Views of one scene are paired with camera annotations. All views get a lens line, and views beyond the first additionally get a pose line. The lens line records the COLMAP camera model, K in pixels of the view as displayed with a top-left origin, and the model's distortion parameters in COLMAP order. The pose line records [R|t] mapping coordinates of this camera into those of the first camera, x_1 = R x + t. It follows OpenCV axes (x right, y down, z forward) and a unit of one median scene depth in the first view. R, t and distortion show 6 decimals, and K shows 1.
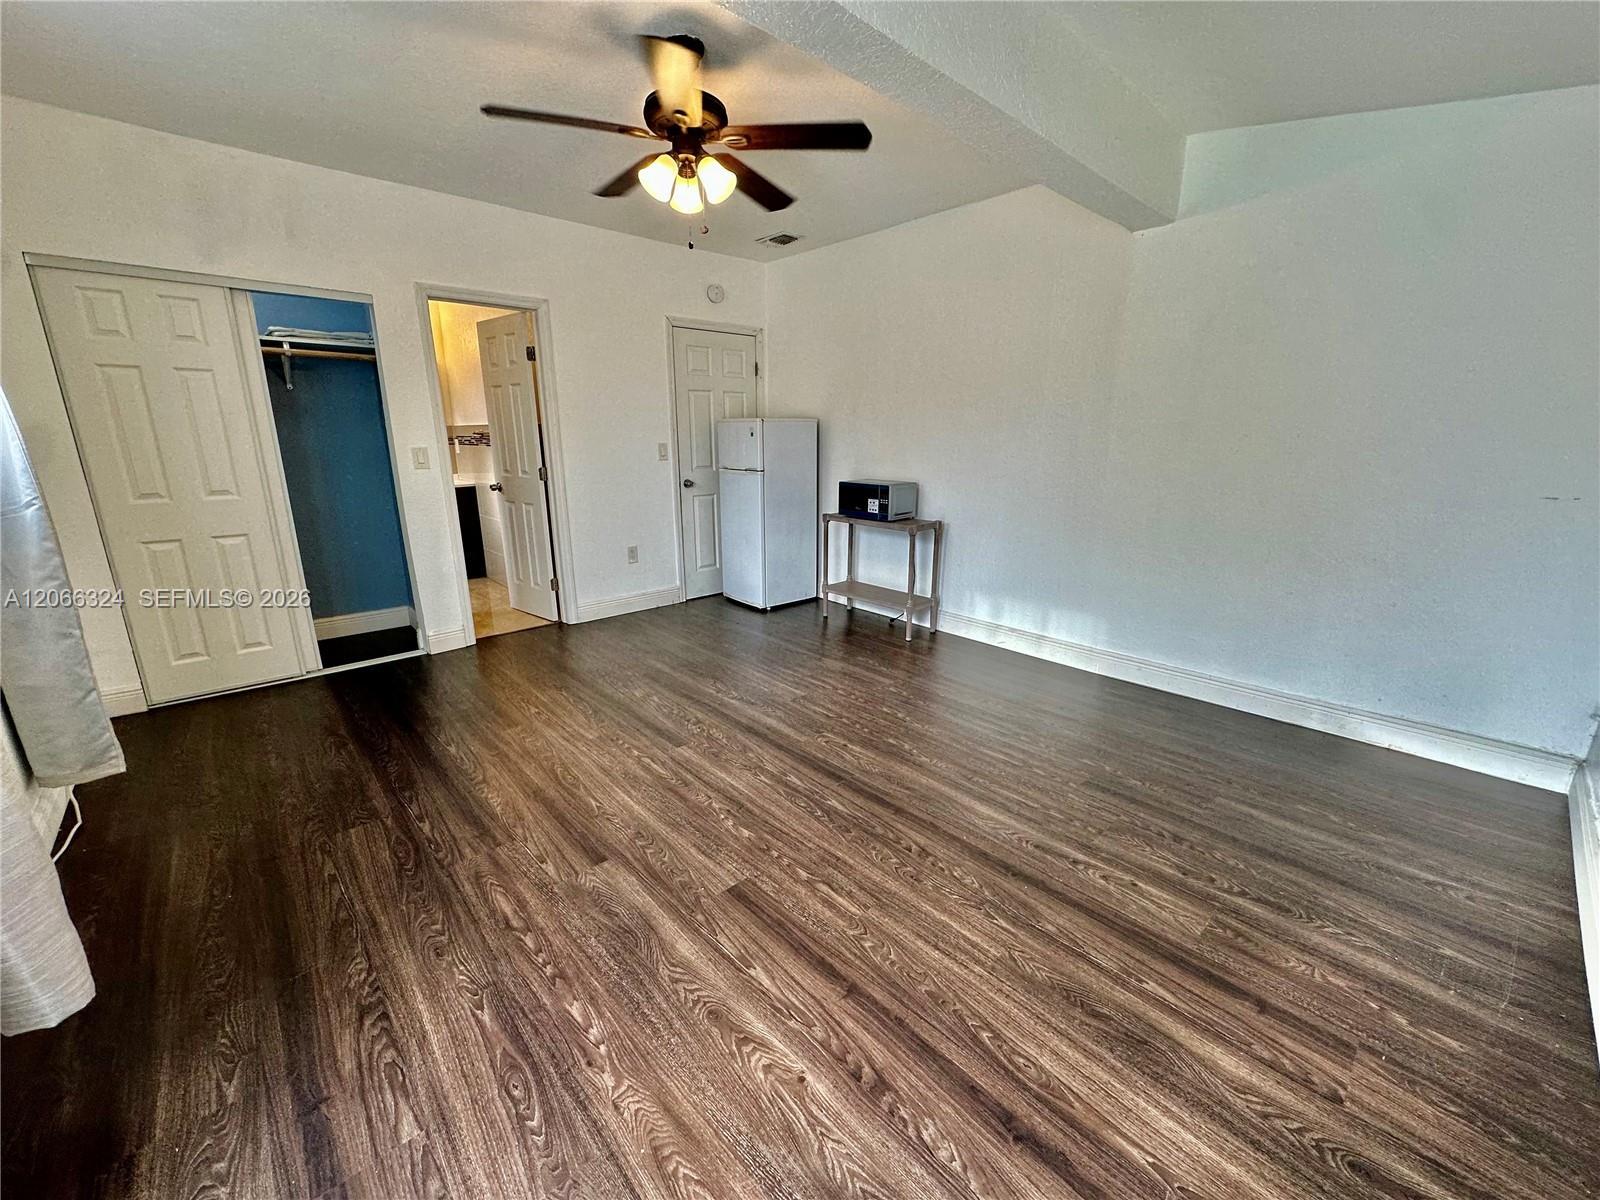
lens RADIAL K [[639.3, 0, 801.1], [0, 639.3, 594.5], [0, 0, 1]] dist [-0.005237, 0.001273]
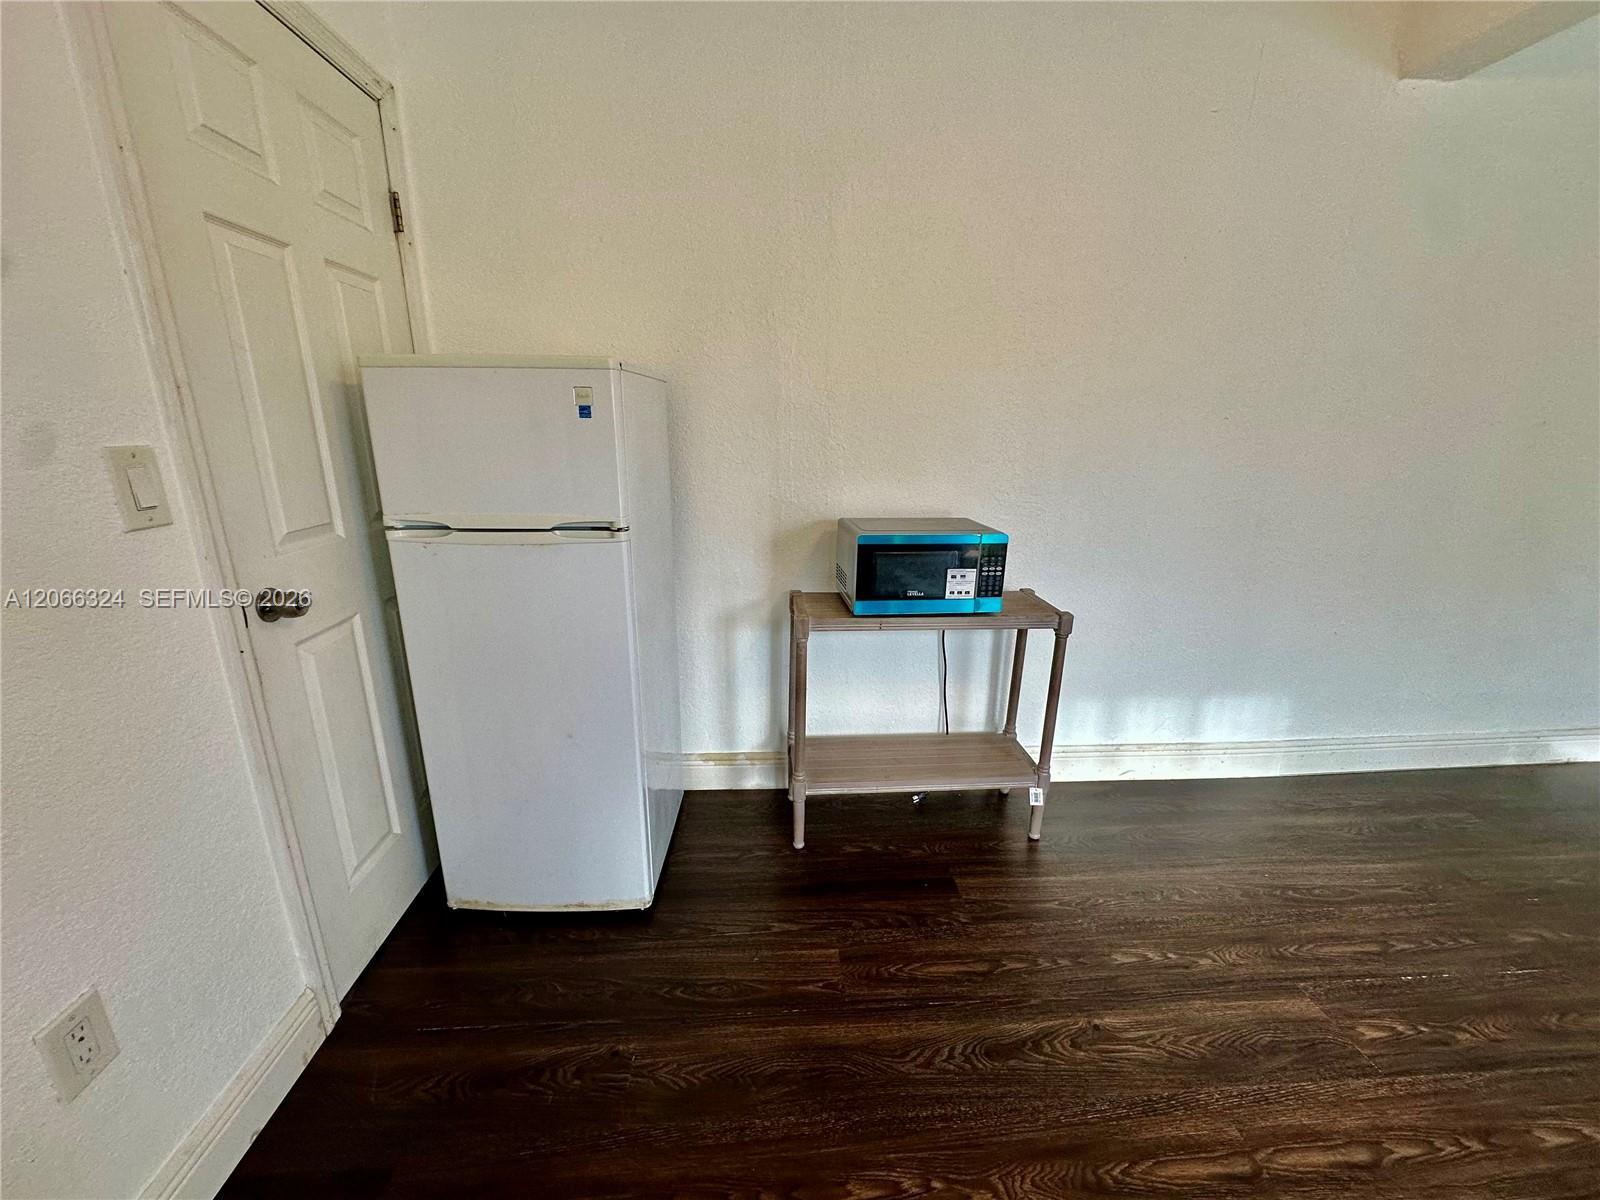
lens RADIAL K [[639.3, 0, 801.3], [0, 639.3, 602.3], [0, 0, 1]] dist [-0.005237, 0.001273]
pose [[0.622087, -0.203955, 0.755917, -0.585161], [0.185981, 0.976335, 0.110371, -0.402814], [-0.760538, 0.071926, 0.645297, 1.670223]]
